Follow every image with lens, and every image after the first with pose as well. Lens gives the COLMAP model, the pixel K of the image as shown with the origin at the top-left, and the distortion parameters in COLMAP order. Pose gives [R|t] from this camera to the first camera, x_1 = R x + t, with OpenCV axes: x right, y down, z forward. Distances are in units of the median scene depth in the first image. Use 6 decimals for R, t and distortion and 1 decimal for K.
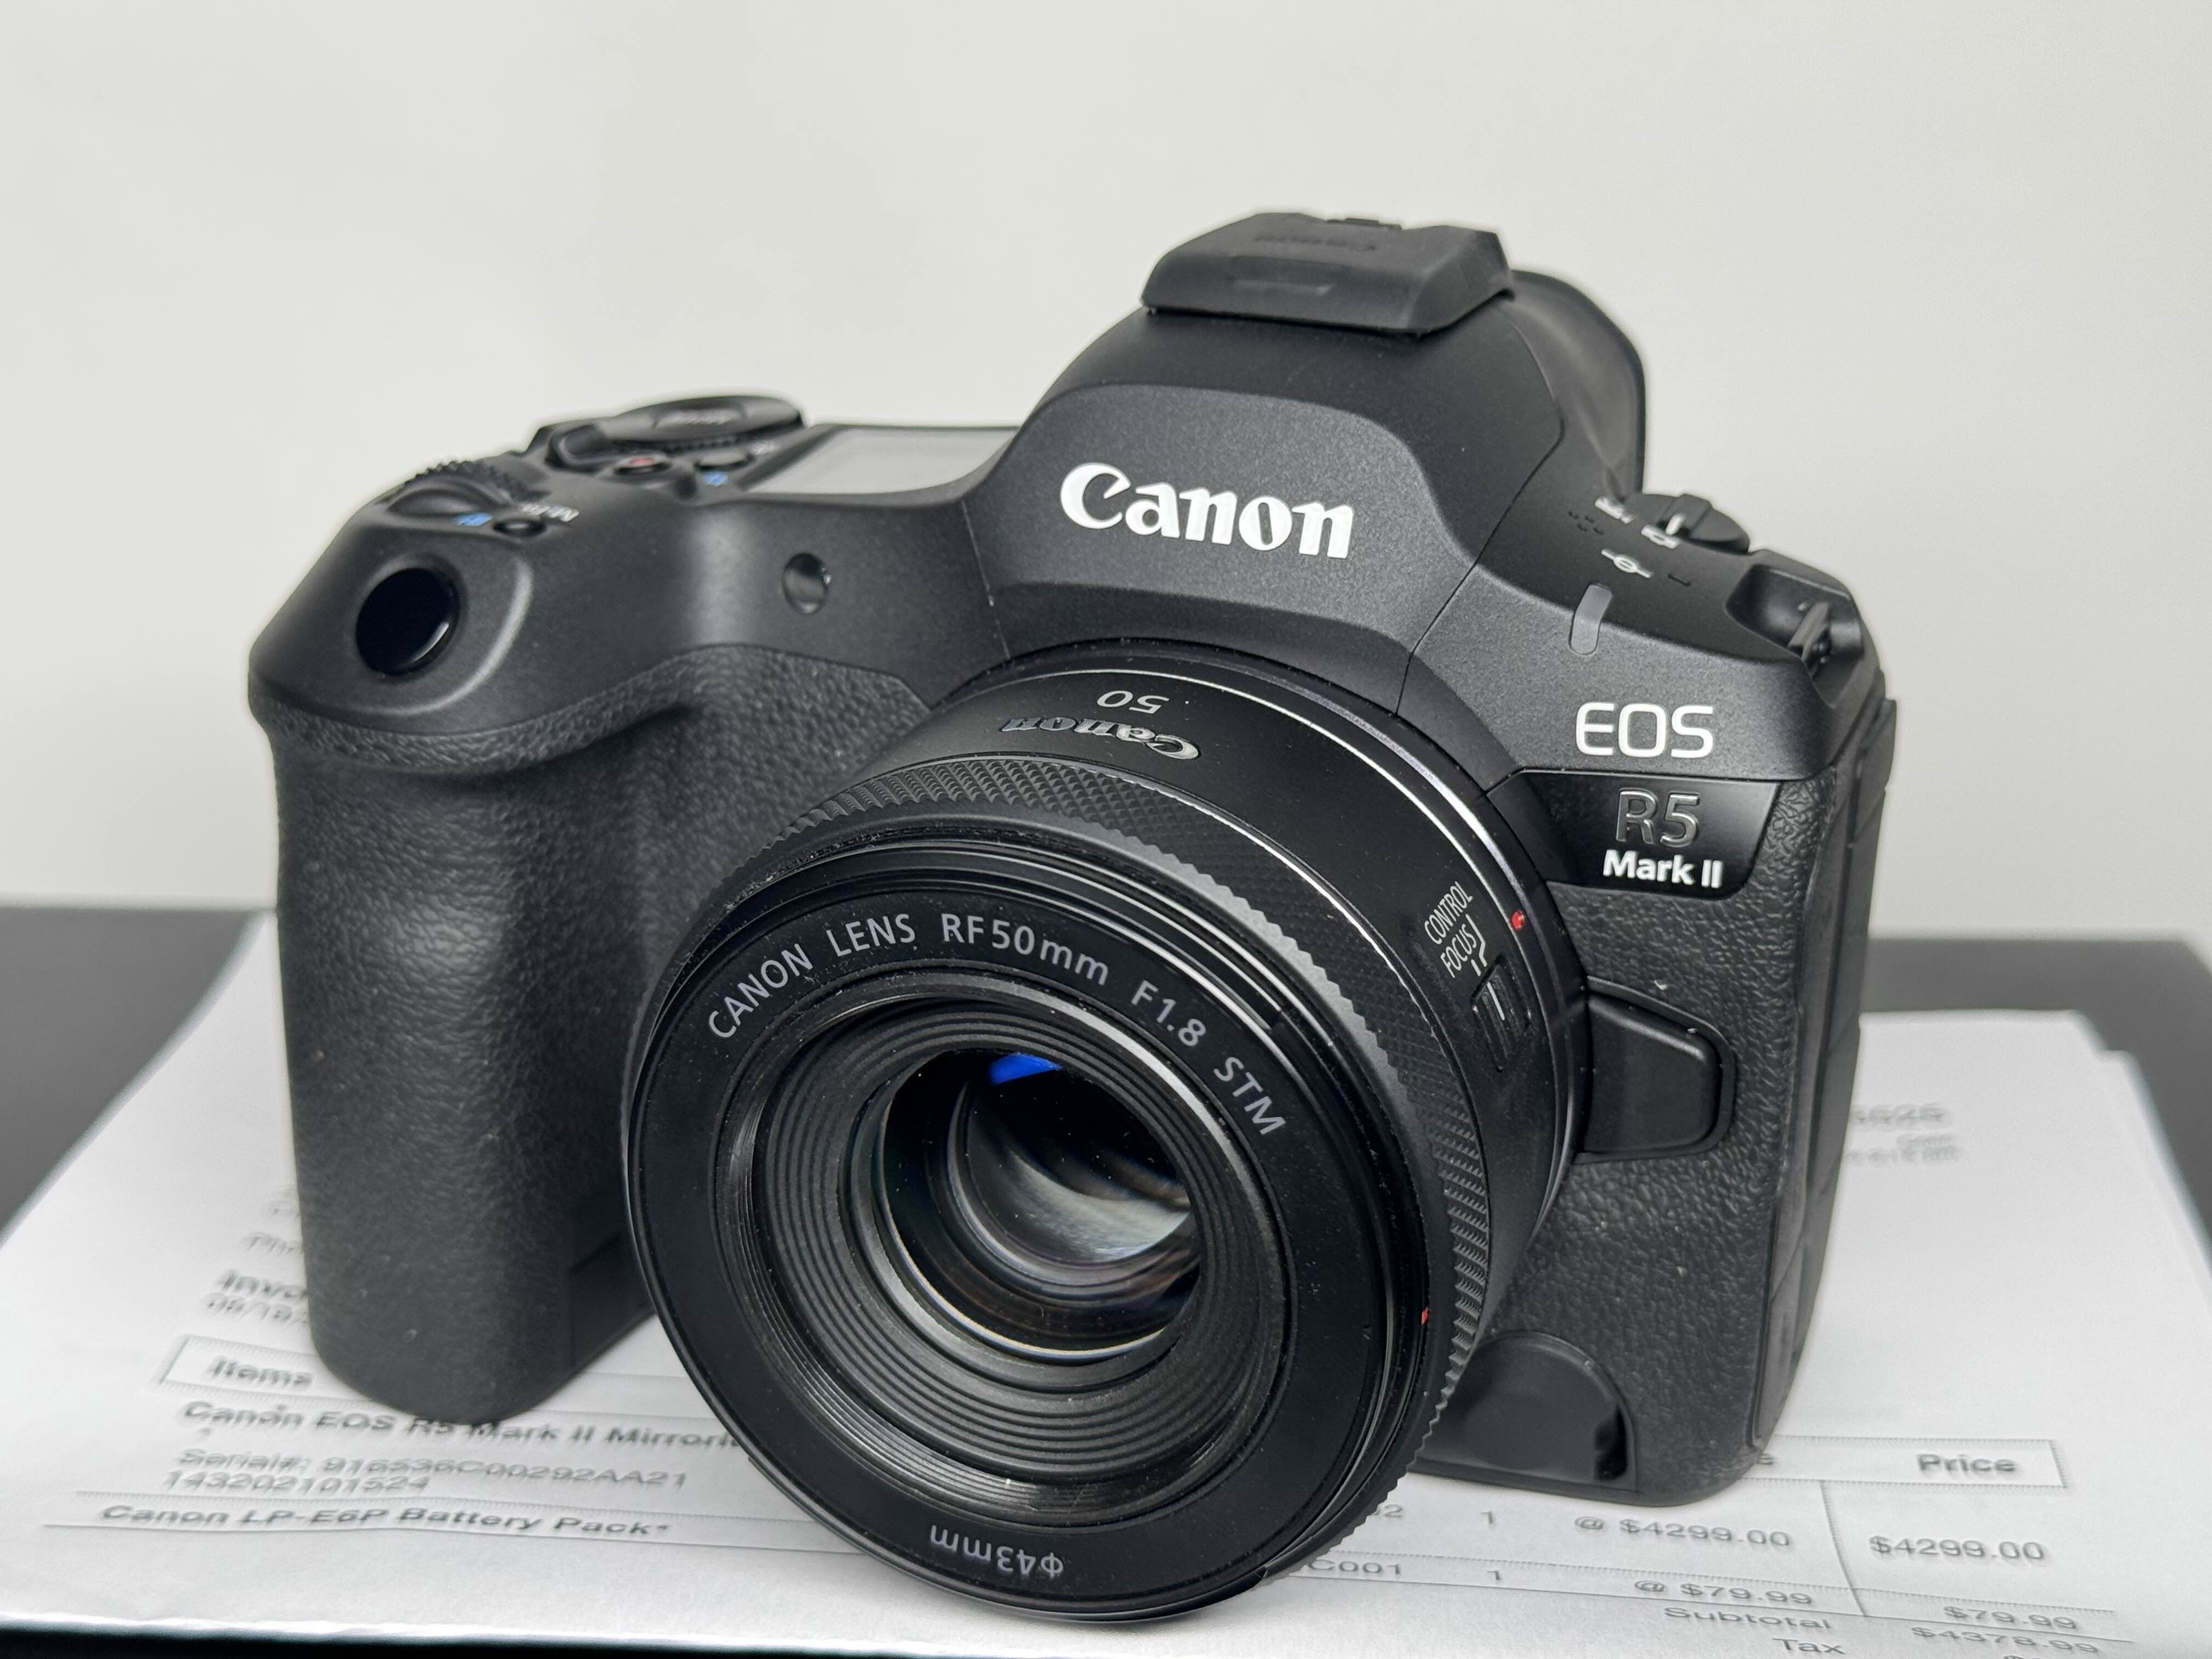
lens RADIAL K [[3259.3, 0, 1086.2], [0, 3259.3, 832.1], [0, 0, 1]] dist [0.086183, 0.000000]
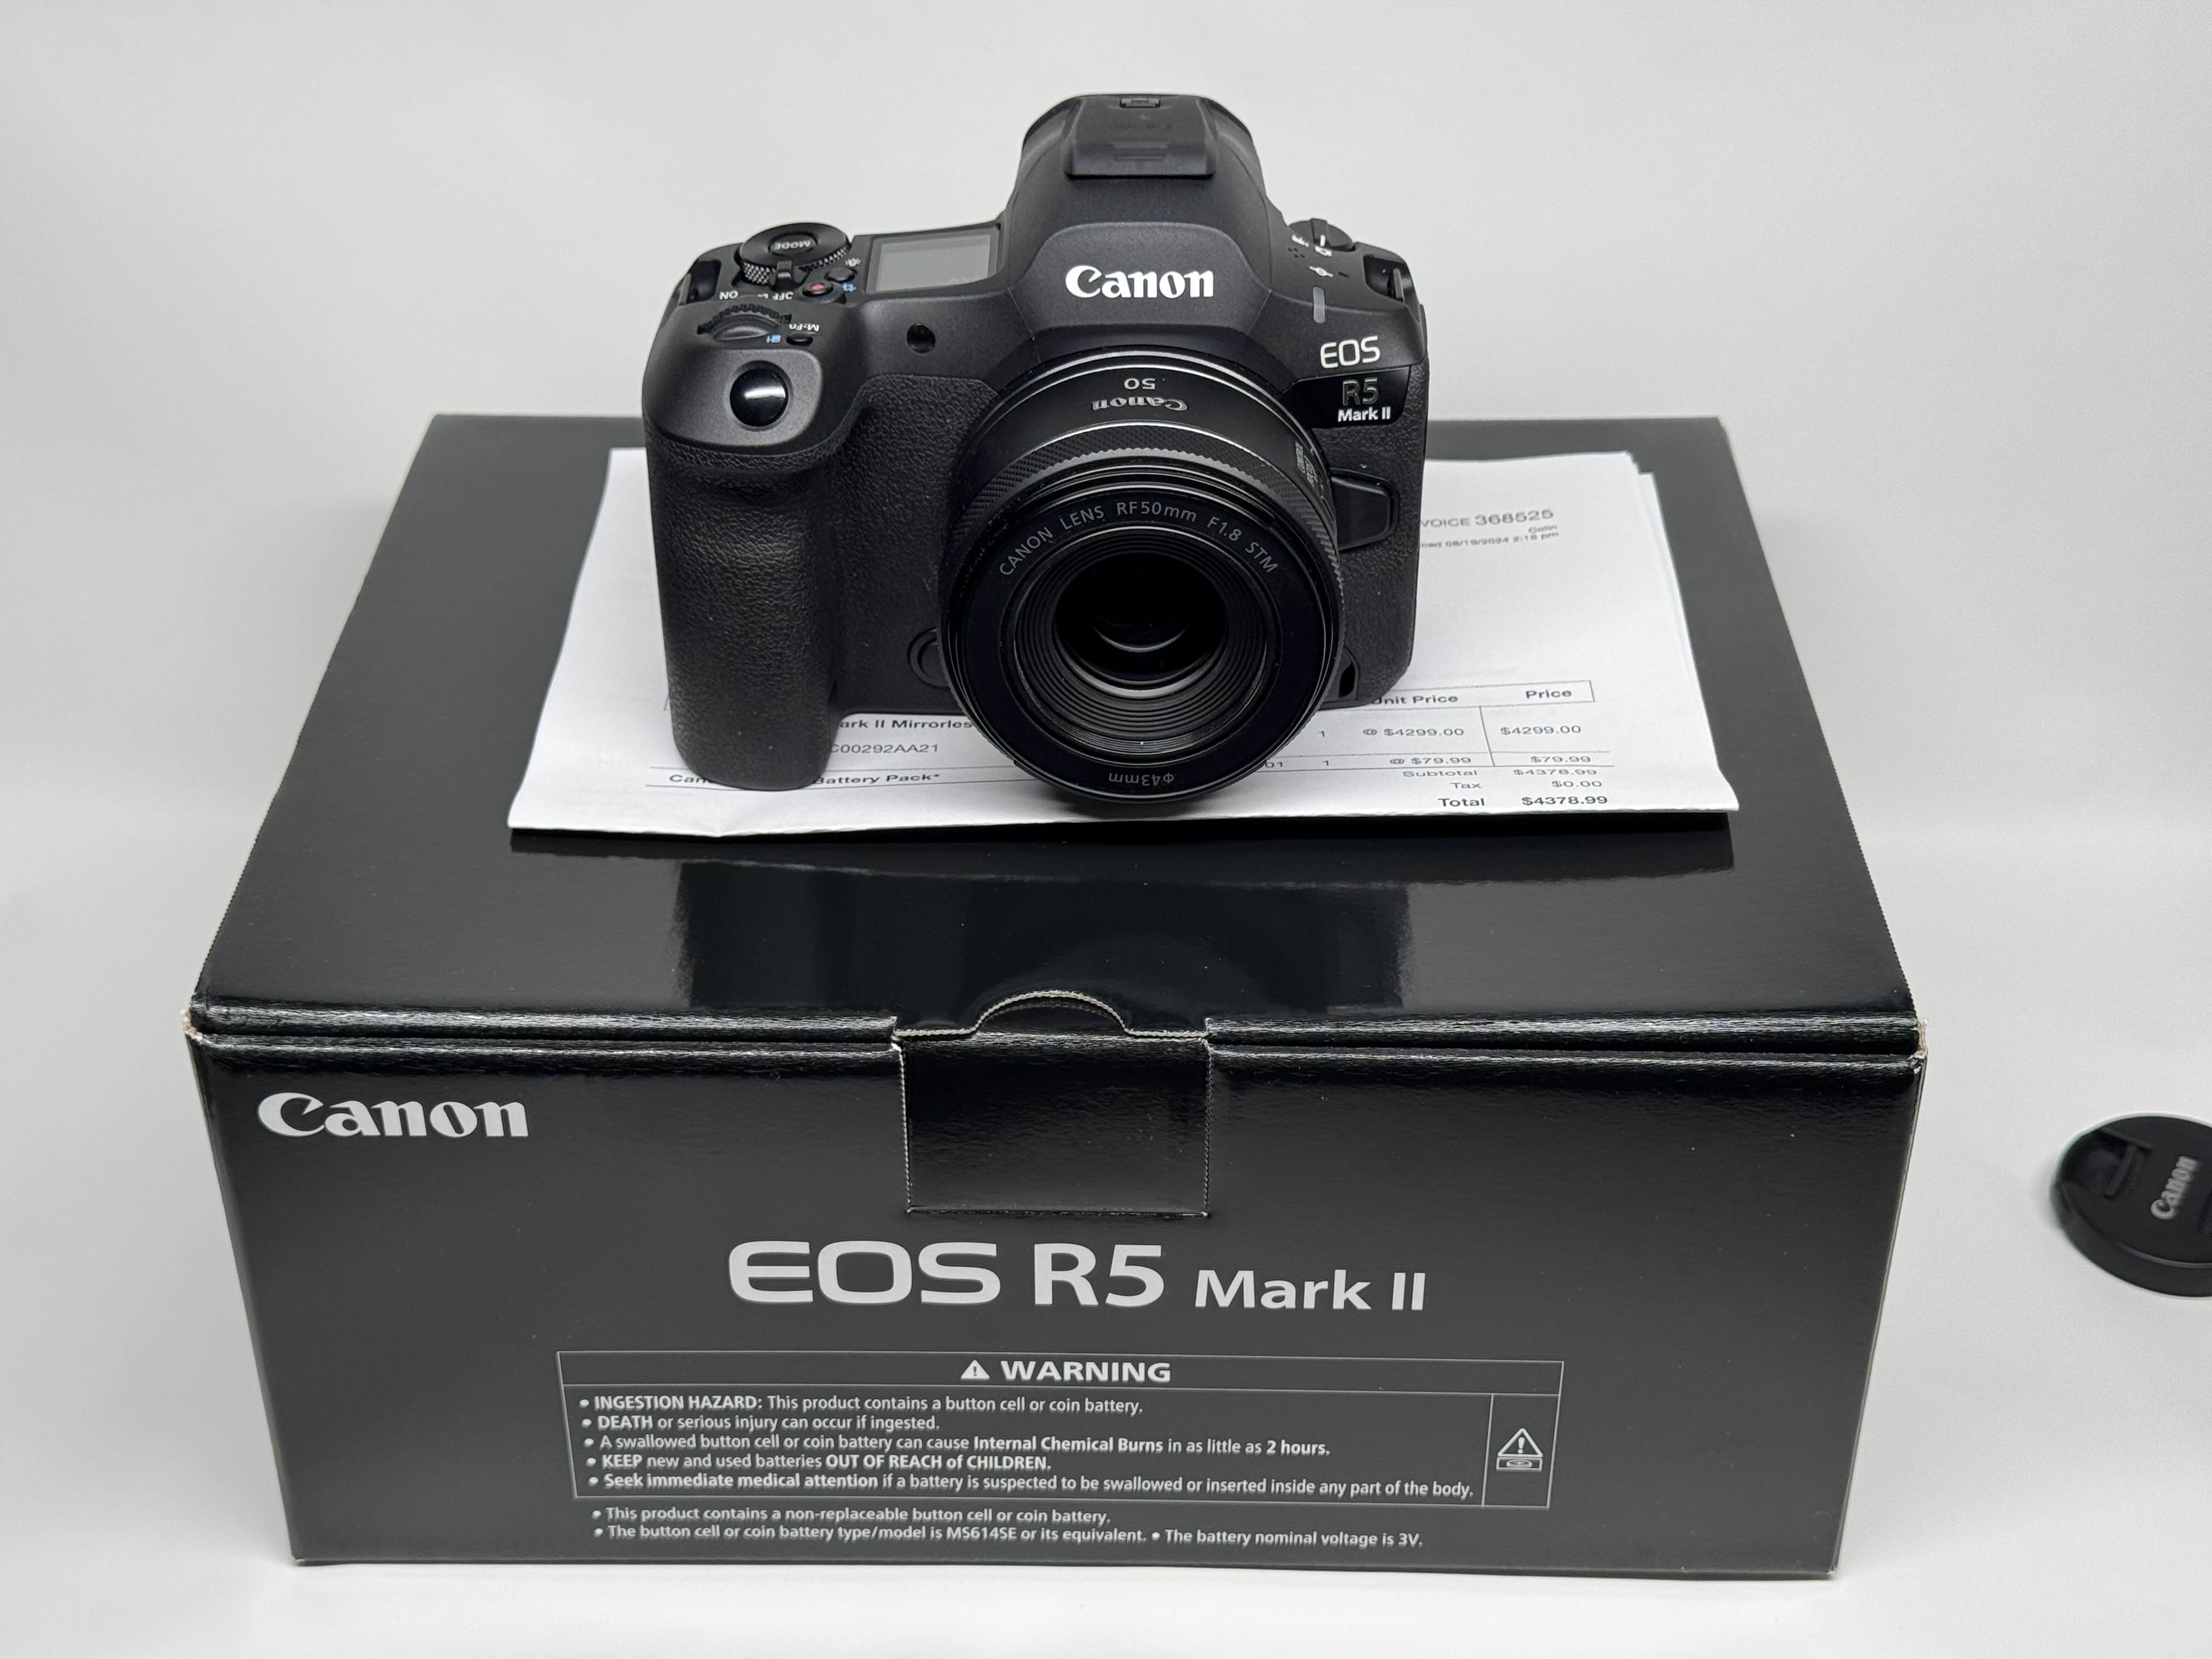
lens RADIAL K [[3259.3, 0, 1098.5], [0, 3259.3, 850.7], [0, 0, 1]] dist [0.086183, 0.000000]
pose [[0.932707, -0.215550, 0.289128, -0.680923], [0.149659, 0.960774, 0.233486, -0.244025], [-0.328115, -0.174503, 0.928380, -1.012979]]
